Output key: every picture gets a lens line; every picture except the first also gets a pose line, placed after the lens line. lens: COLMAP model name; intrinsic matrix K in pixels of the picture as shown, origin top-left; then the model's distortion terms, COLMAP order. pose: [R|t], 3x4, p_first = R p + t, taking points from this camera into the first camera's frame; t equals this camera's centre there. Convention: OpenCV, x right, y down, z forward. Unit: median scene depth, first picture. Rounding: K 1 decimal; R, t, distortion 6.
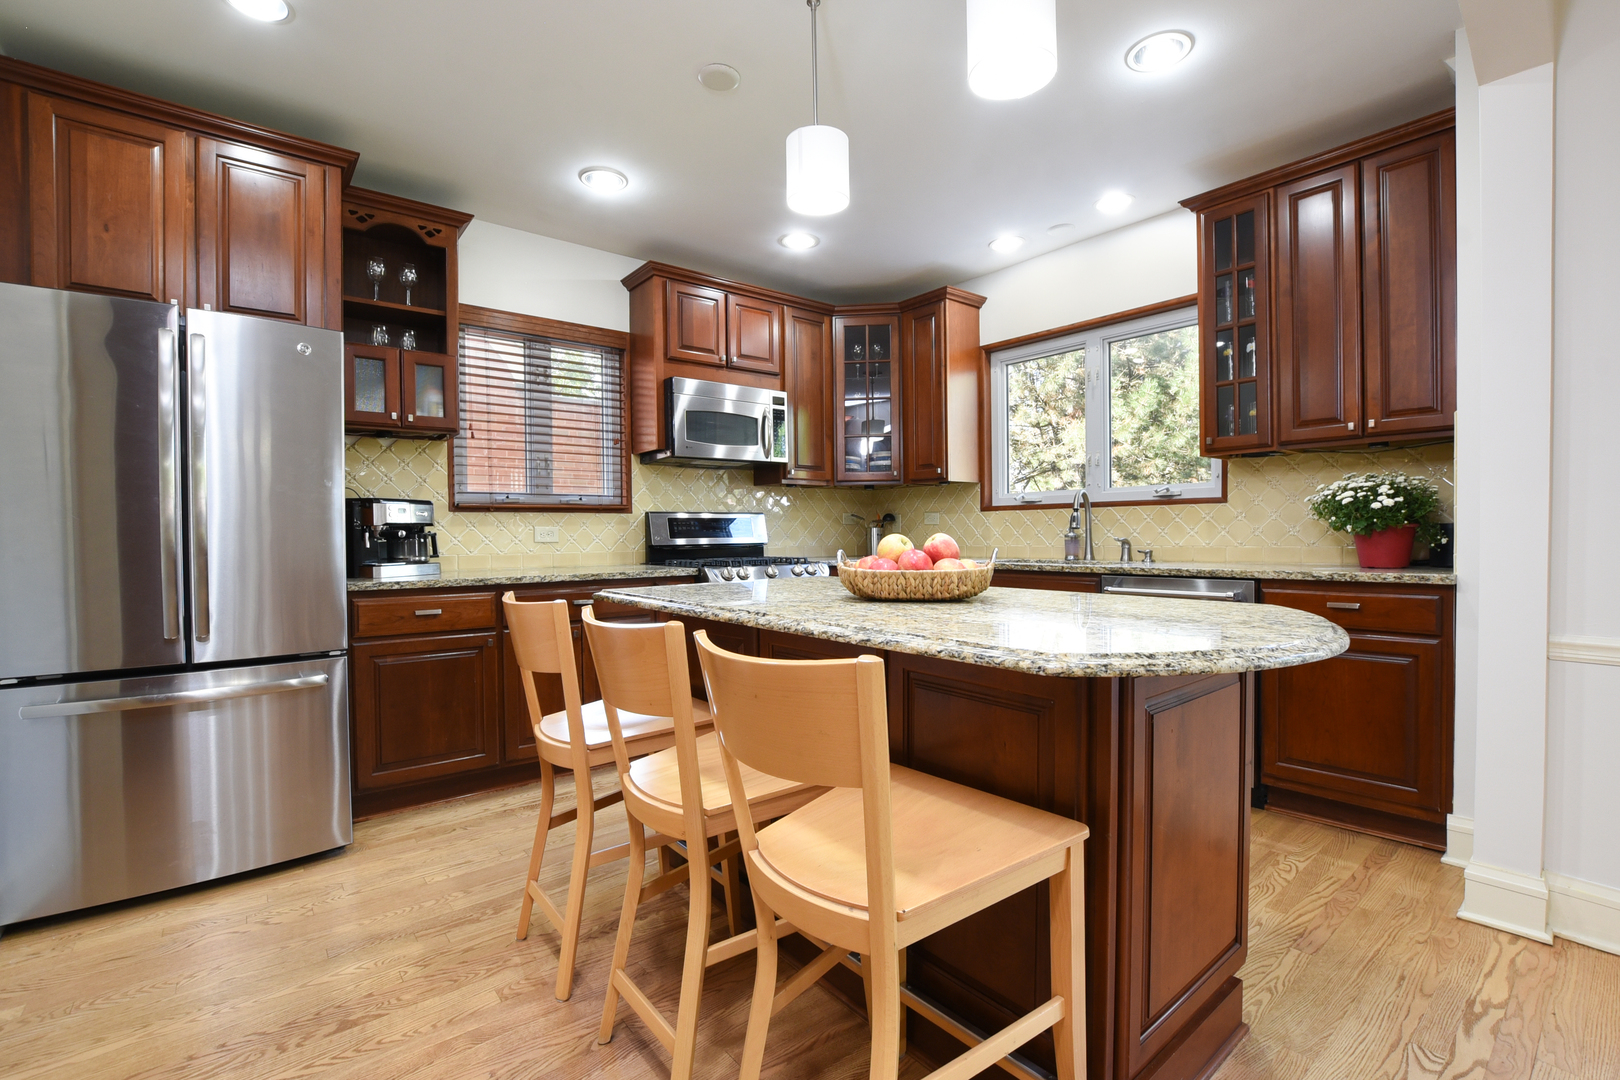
lens RADIAL K [[727.2, 0, 813.9], [0, 727.2, 547.0], [0, 0, 1]] dist [-0.026930, 0.000726]
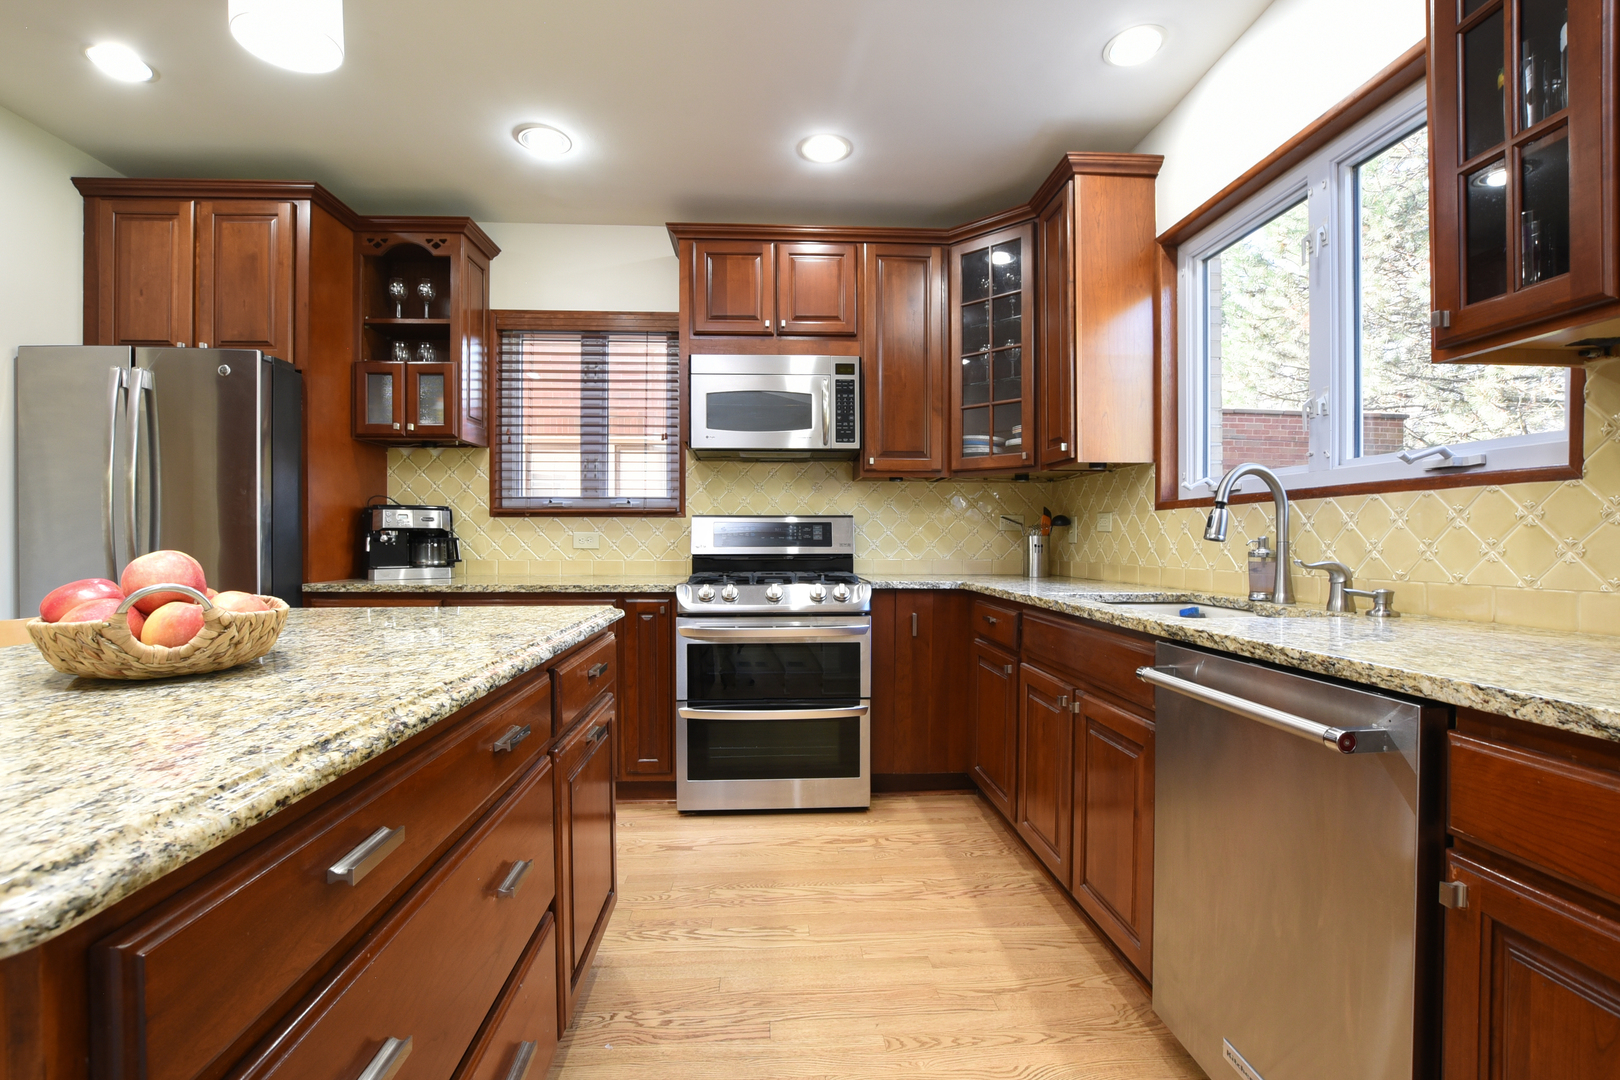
lens RADIAL K [[722.2, 0, 808.1], [0, 722.2, 548.9], [0, 0, 1]] dist [-0.026605, 0.000126]
pose [[0.807730, 0.018344, -0.589267, 0.411644], [-0.020679, 0.999782, 0.002778, -0.014598], [0.589190, 0.009942, 0.807934, 0.408174]]
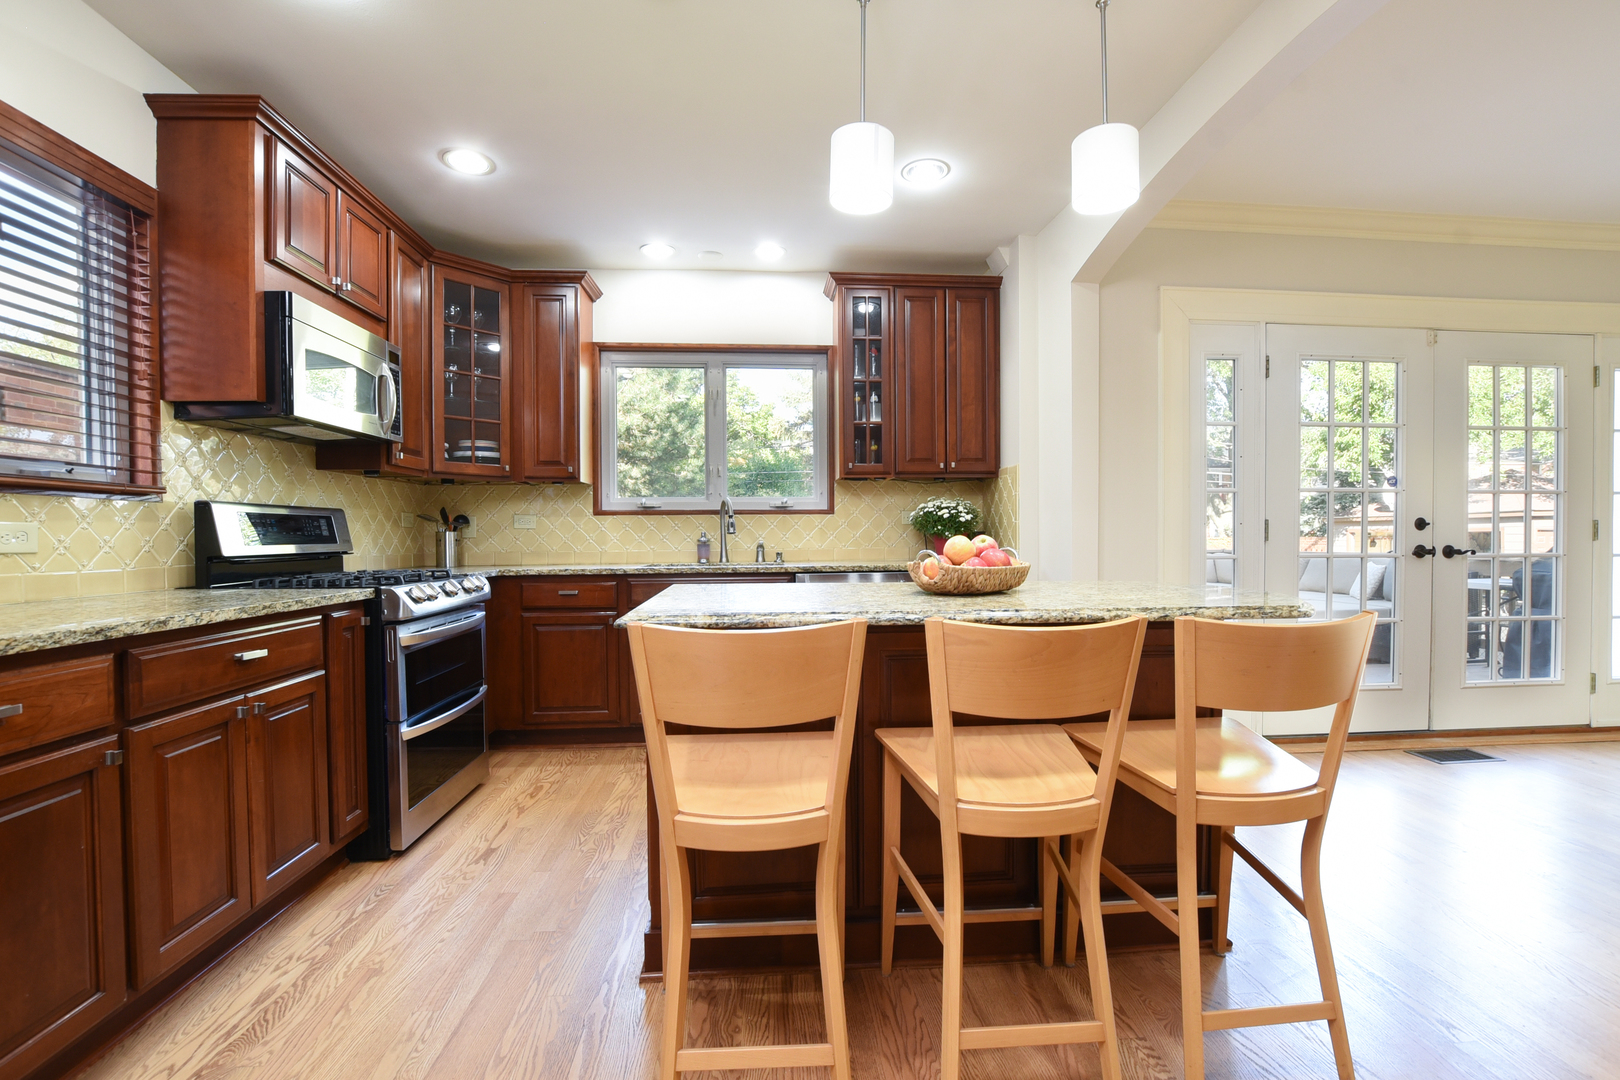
lens RADIAL K [[717.3, 0, 821.5], [0, 717.3, 546.1], [0, 0, 1]] dist [-0.020359, 0.000123]
pose [[0.562136, -0.006565, 0.827019, -0.446568], [0.017698, 0.999835, -0.004092, 0.000491], [-0.826856, 0.016937, 0.562159, 0.267433]]
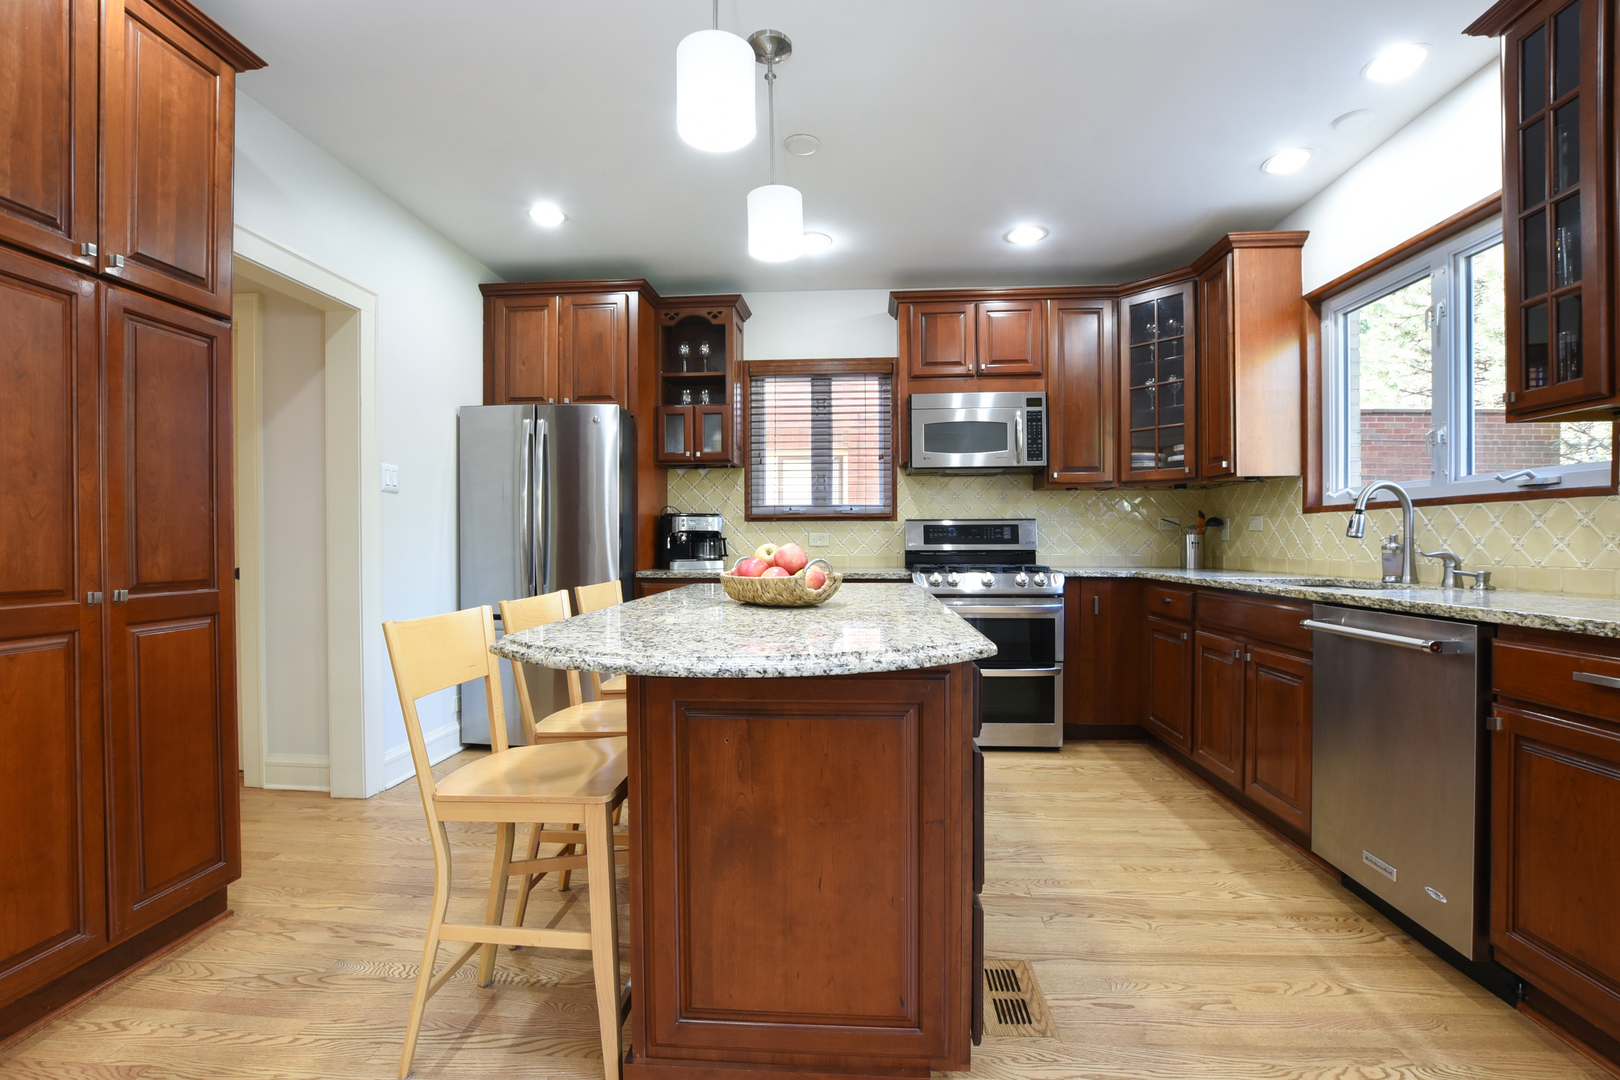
lens RADIAL K [[725.8, 0, 805.0], [0, 725.8, 547.7], [0, 0, 1]] dist [-0.024836, 0.001002]
pose [[0.720072, 0.015796, -0.693720, 0.443106], [-0.018352, 0.999825, 0.003717, -0.007886], [0.693657, 0.010055, 0.720235, 0.117429]]
